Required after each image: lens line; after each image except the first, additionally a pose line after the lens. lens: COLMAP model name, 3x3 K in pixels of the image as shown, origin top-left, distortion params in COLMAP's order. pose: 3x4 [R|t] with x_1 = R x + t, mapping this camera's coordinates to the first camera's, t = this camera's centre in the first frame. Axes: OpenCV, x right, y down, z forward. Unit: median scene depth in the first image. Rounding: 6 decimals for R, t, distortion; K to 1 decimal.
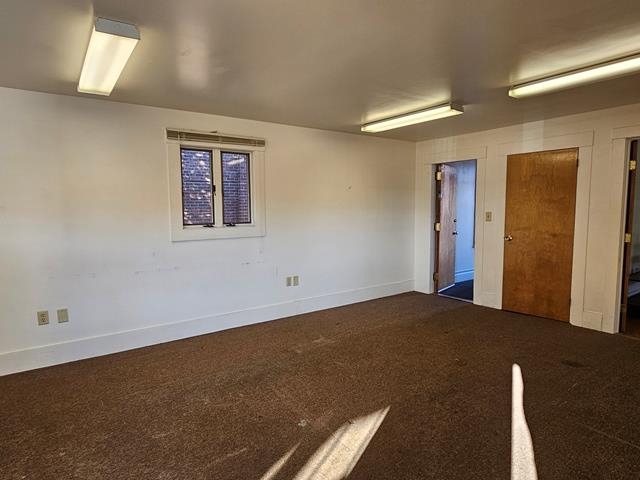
lens RADIAL K [[381.4, 0, 316.5], [0, 381.4, 239.0], [0, 0, 1]] dist [0.000898, 0.004041]
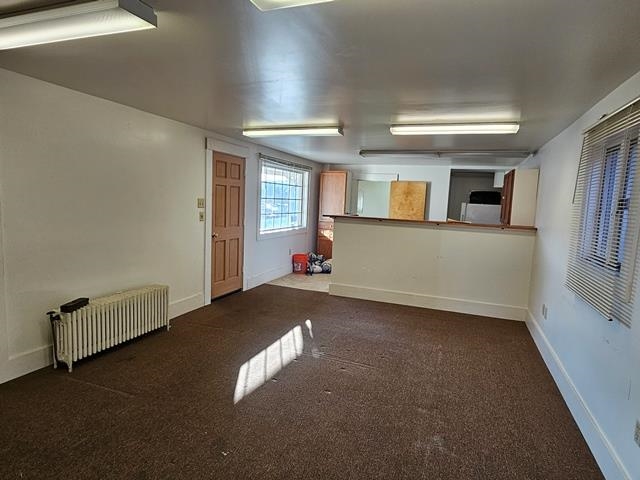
lens RADIAL K [[381.4, 0, 318.5], [0, 381.4, 239.6], [0, 0, 1]] dist [0.000898, 0.004041]
pose [[-0.835316, 0.025462, -0.549180, 0.447517], [-0.089288, 0.979382, 0.181217, -0.137626], [0.542471, 0.200408, -0.815820, 1.186645]]
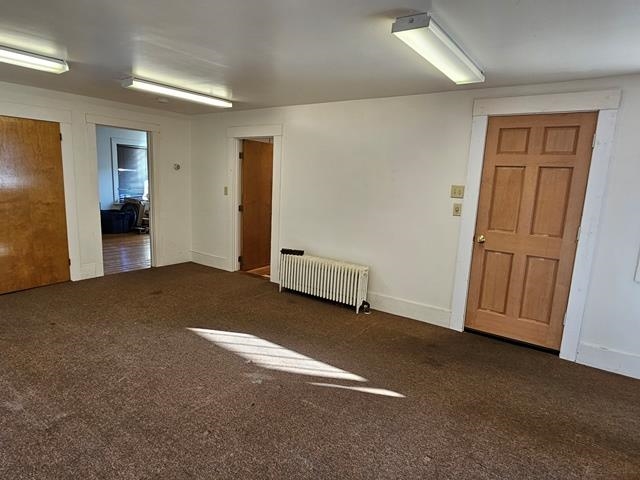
lens RADIAL K [[381.4, 0, 317.0], [0, 381.4, 241.8], [0, 0, 1]] dist [0.000898, 0.004041]
pose [[-0.308449, -0.170887, 0.935765, -0.596208], [0.046344, 0.979863, 0.194216, -0.078222], [-0.950111, 0.103273, -0.294319, 0.615100]]
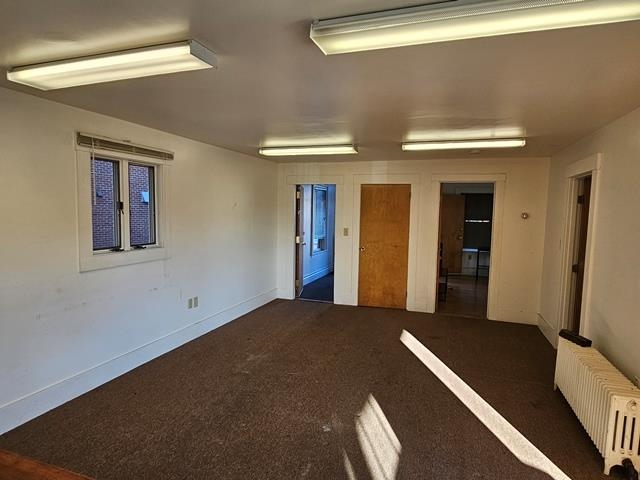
lens RADIAL K [[381.4, 0, 318.6], [0, 381.4, 241.1], [0, 0, 1]] dist [0.000898, 0.004041]
pose [[0.819319, -0.024693, 0.572806, -0.377460], [0.025897, 0.999646, 0.006051, -0.044659], [-0.572753, 0.009876, 0.819669, 0.044001]]
